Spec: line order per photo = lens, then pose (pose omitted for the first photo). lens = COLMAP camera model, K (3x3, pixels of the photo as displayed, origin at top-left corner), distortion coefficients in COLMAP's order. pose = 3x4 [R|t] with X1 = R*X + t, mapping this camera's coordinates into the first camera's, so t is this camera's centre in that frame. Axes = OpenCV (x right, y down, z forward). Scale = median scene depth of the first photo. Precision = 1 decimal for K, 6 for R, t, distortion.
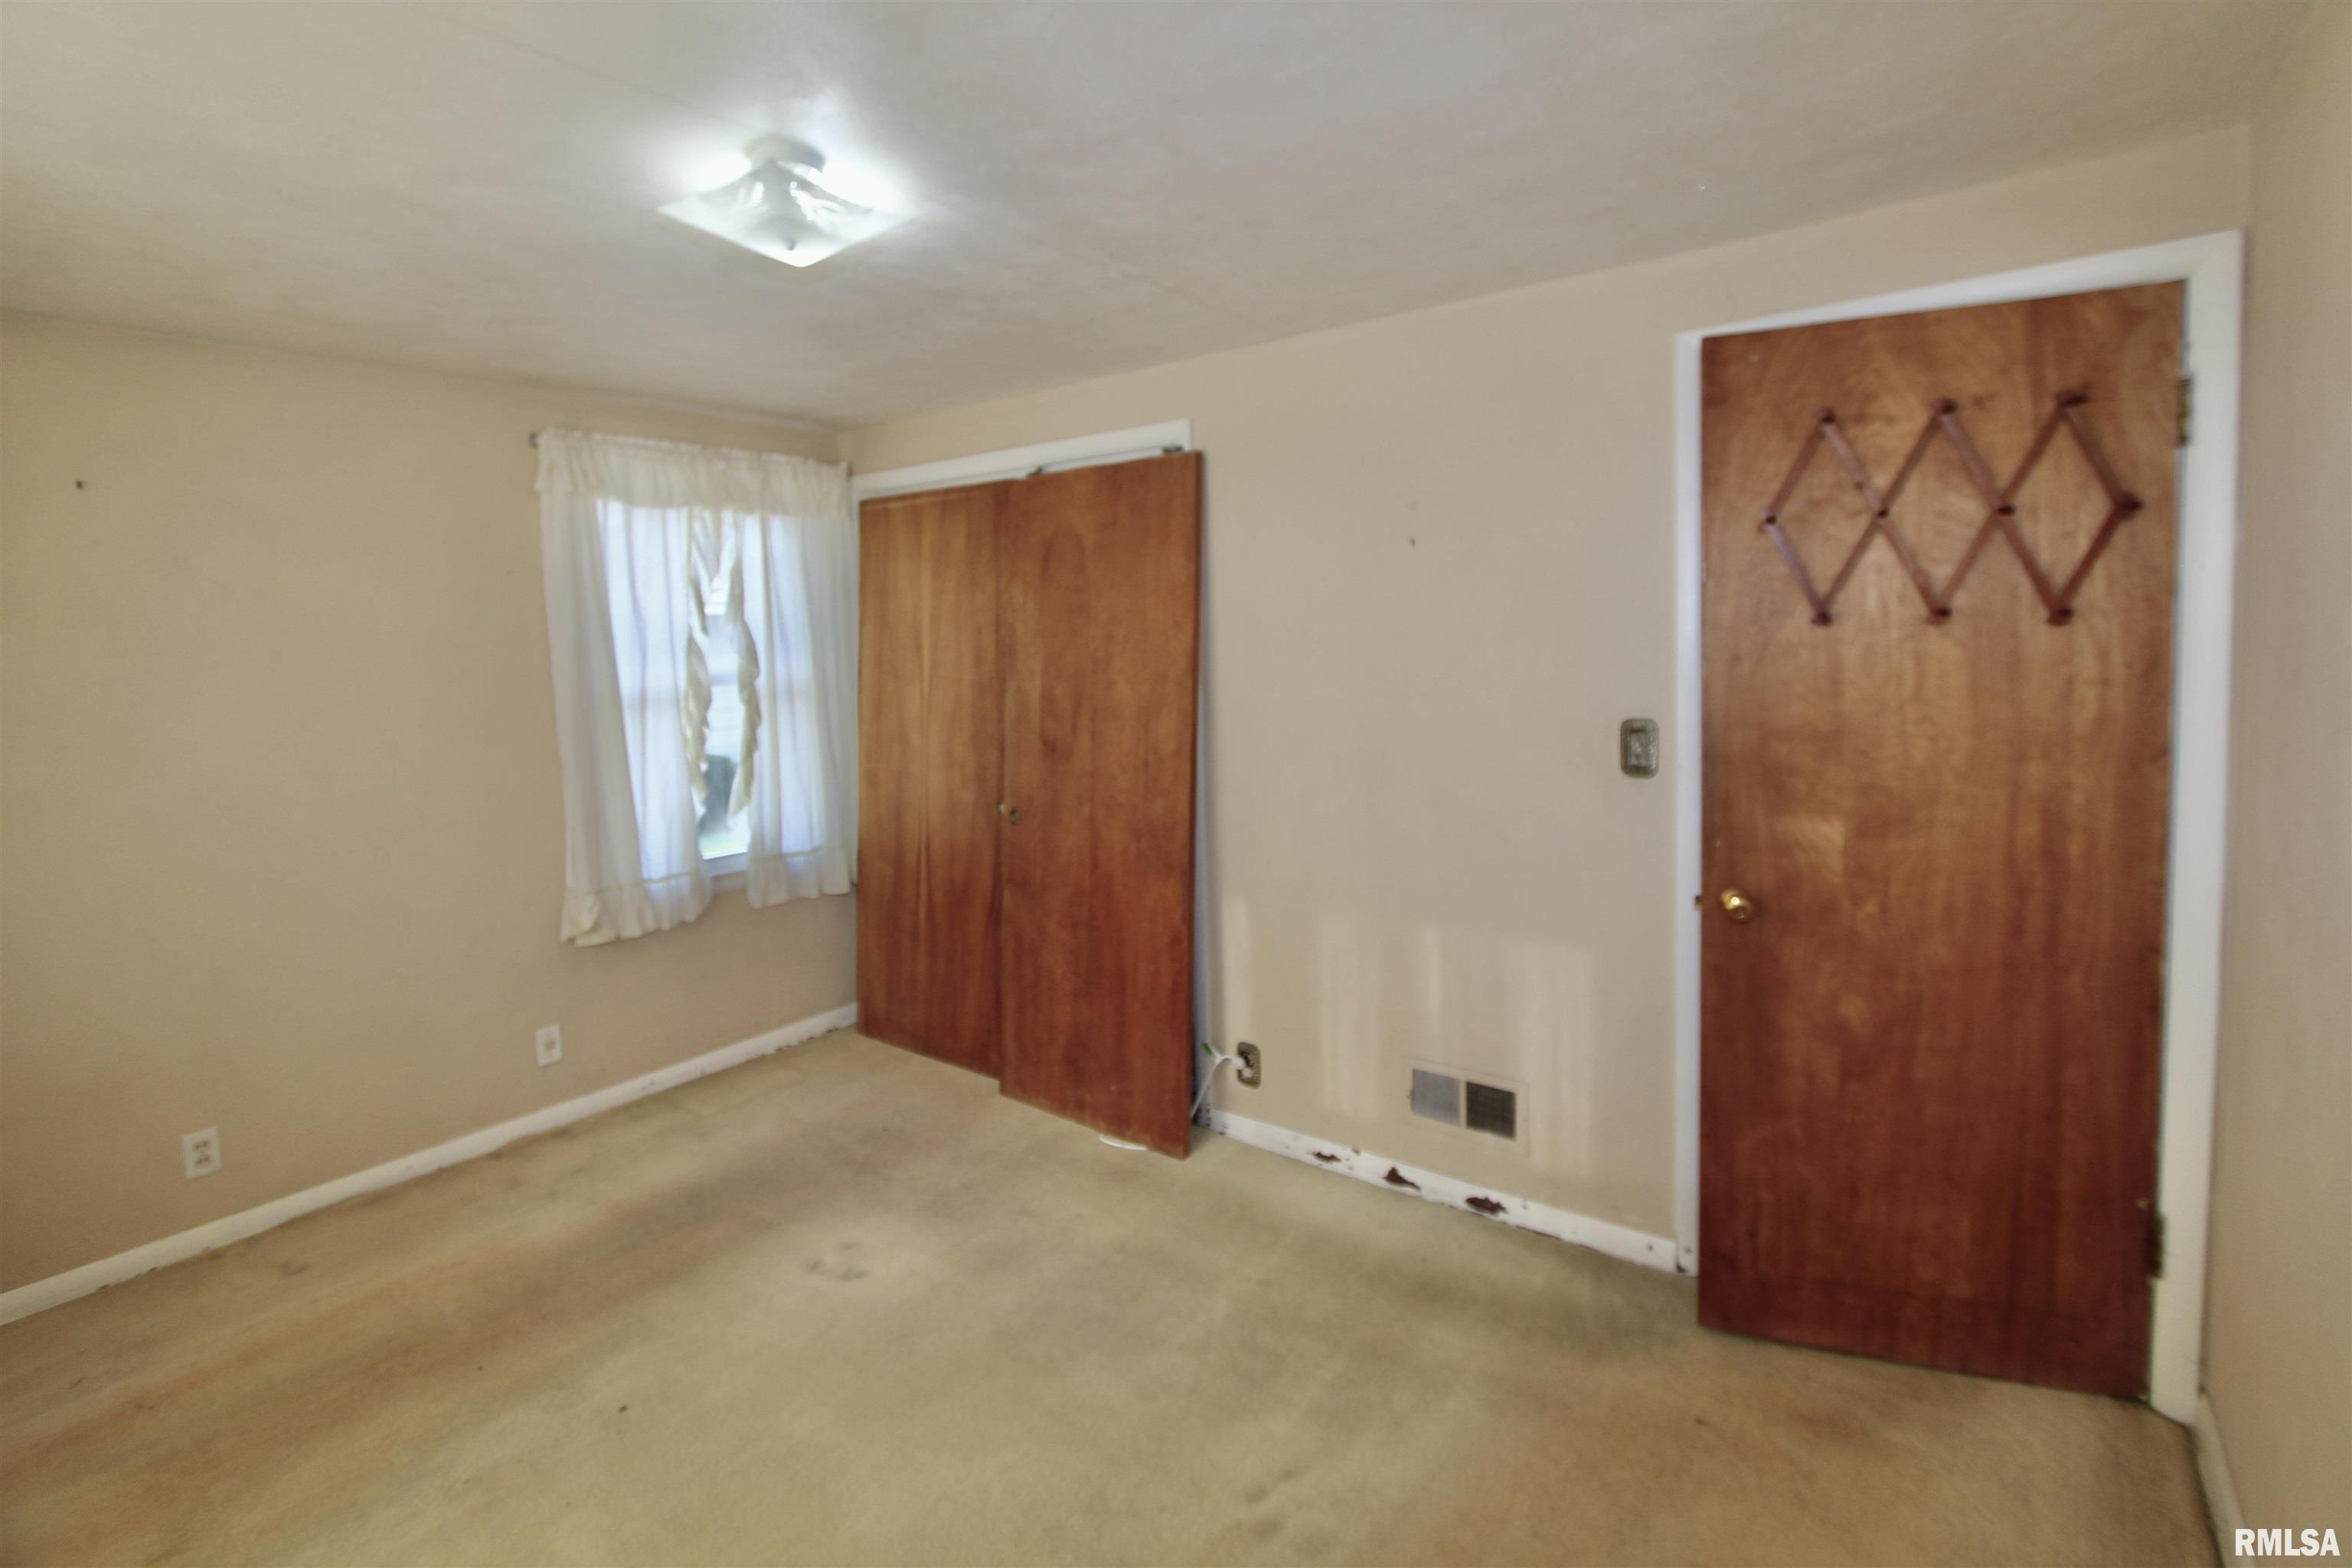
lens RADIAL K [[1079.0, 0, 1204.5], [0, 1079.0, 702.9], [0, 0, 1]] dist [-0.016591, 0.002379]
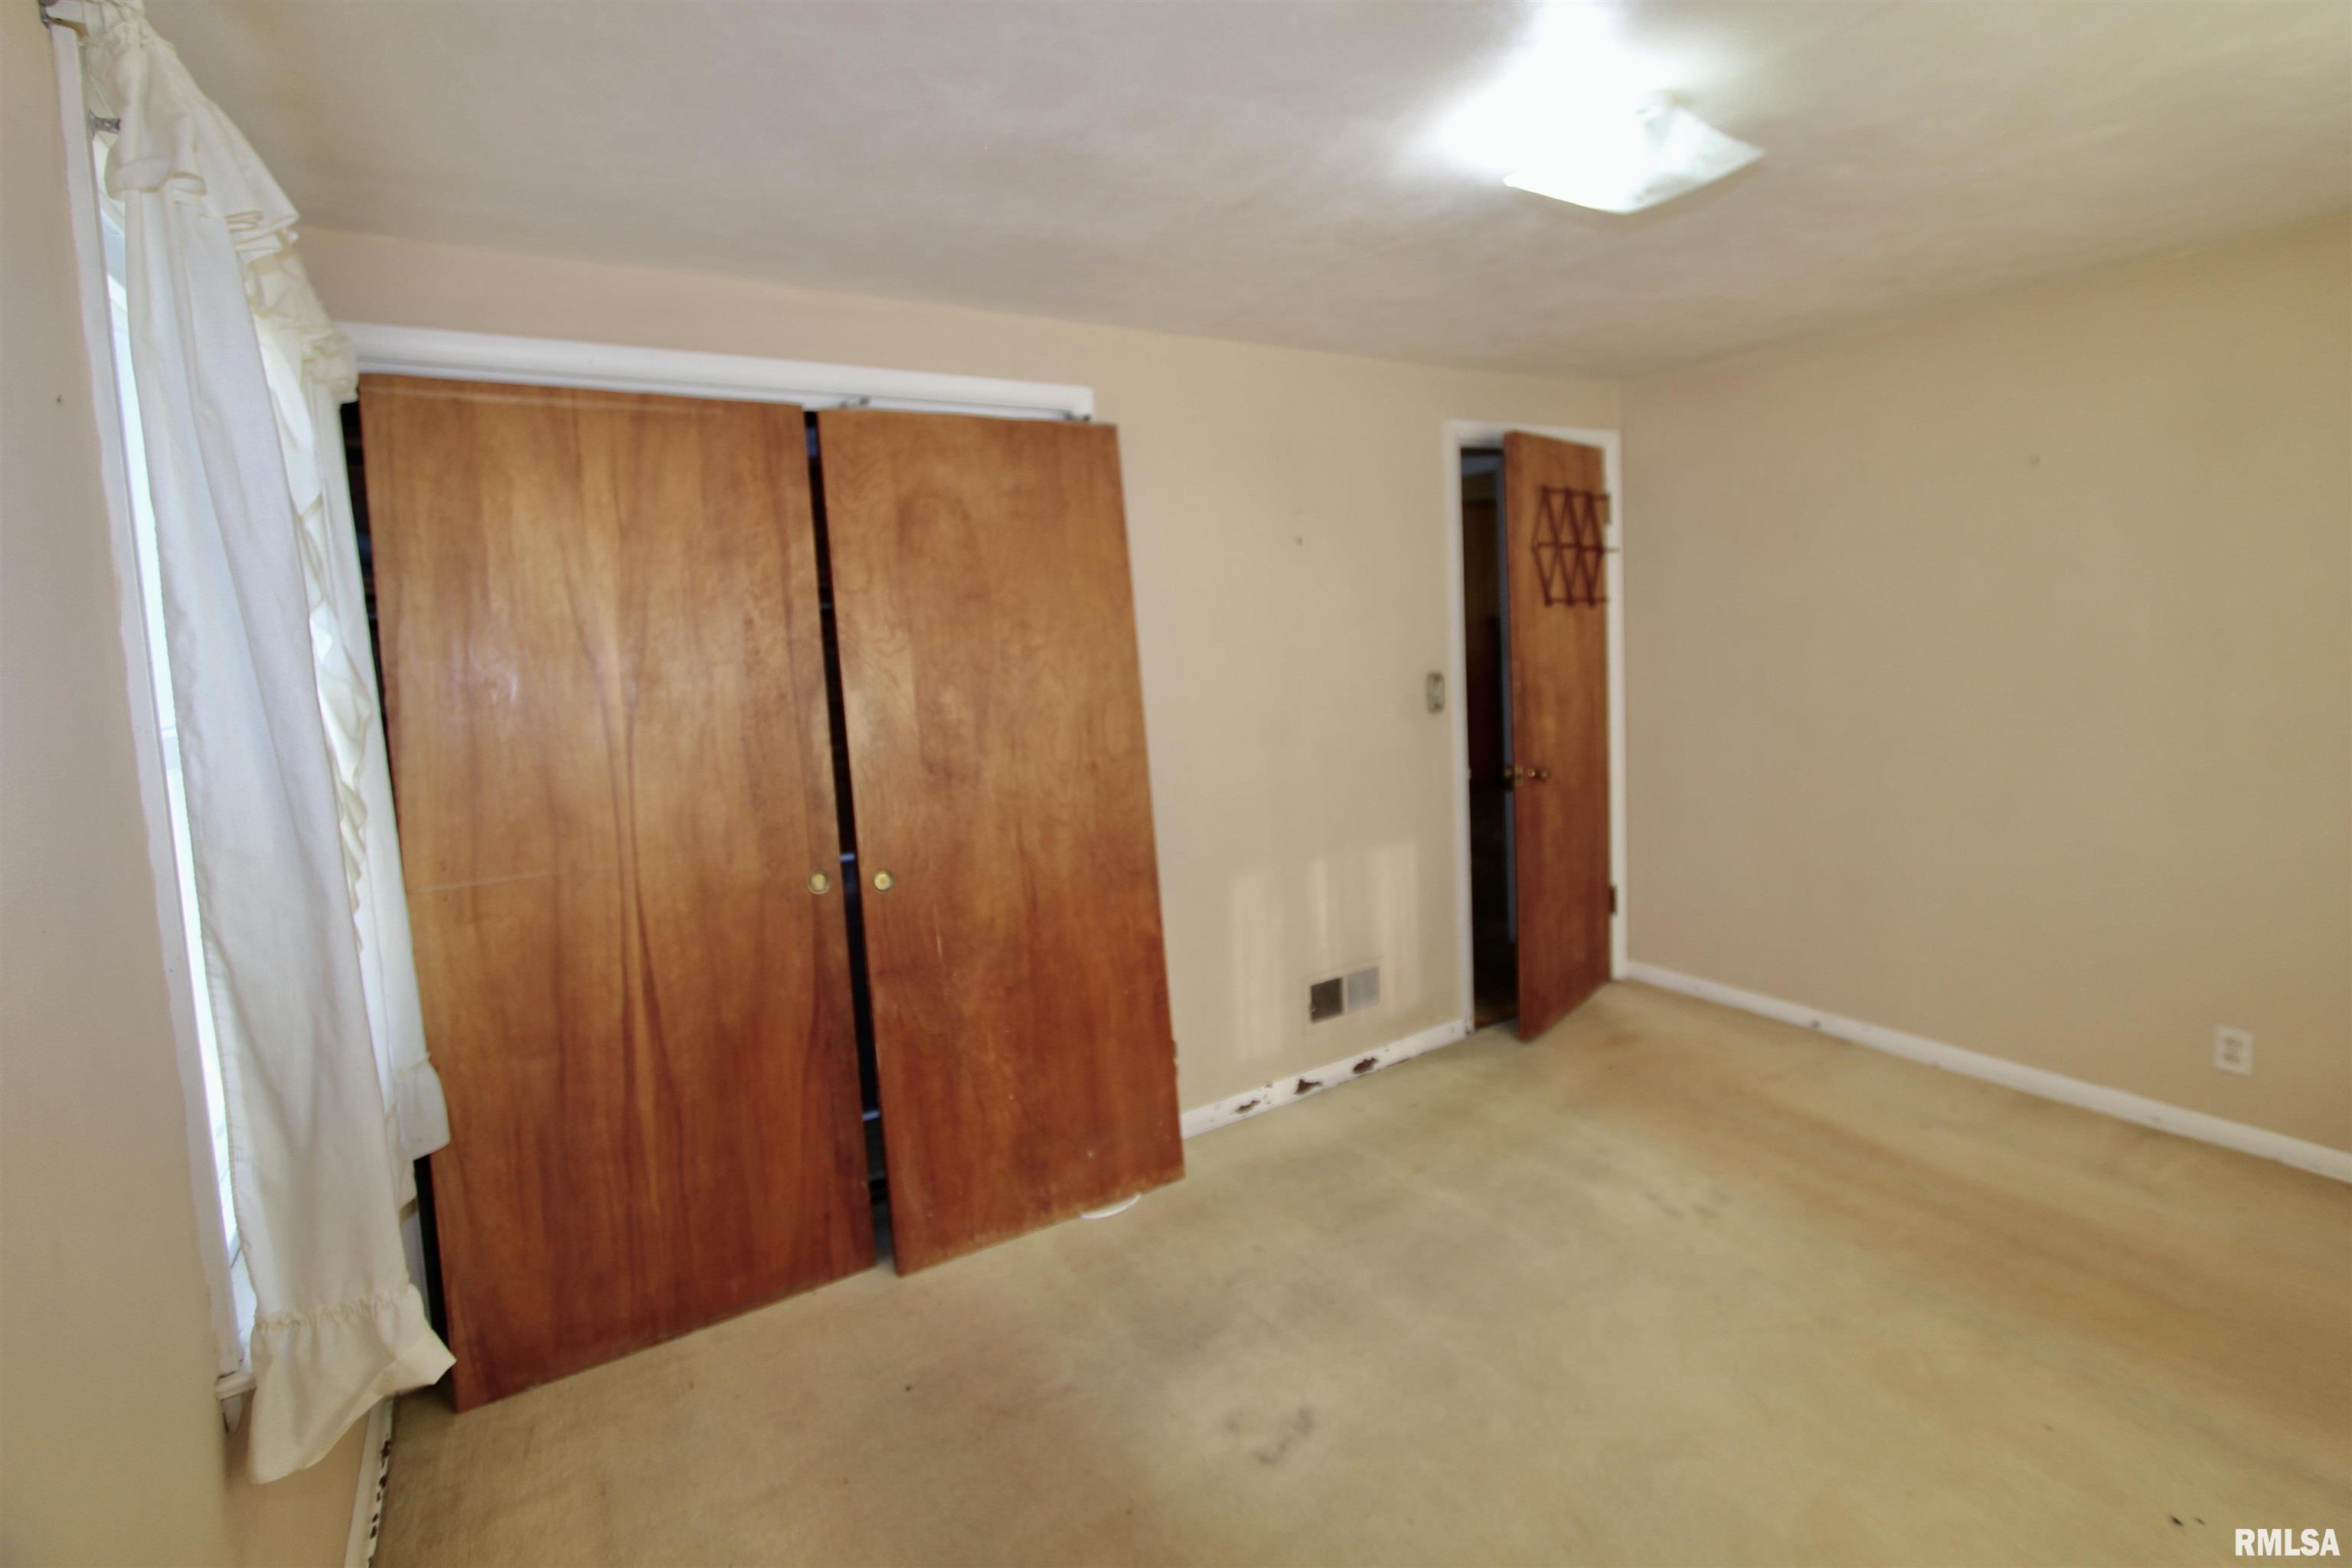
lens RADIAL K [[1089.2, 0, 1178.5], [0, 1089.2, 707.1], [0, 0, 1]] dist [-0.014861, 0.001098]
pose [[0.352963, -0.061506, 0.933613, -0.855275], [0.097027, 0.994863, 0.028859, -0.011759], [-0.930593, 0.080399, 0.357118, 0.611863]]
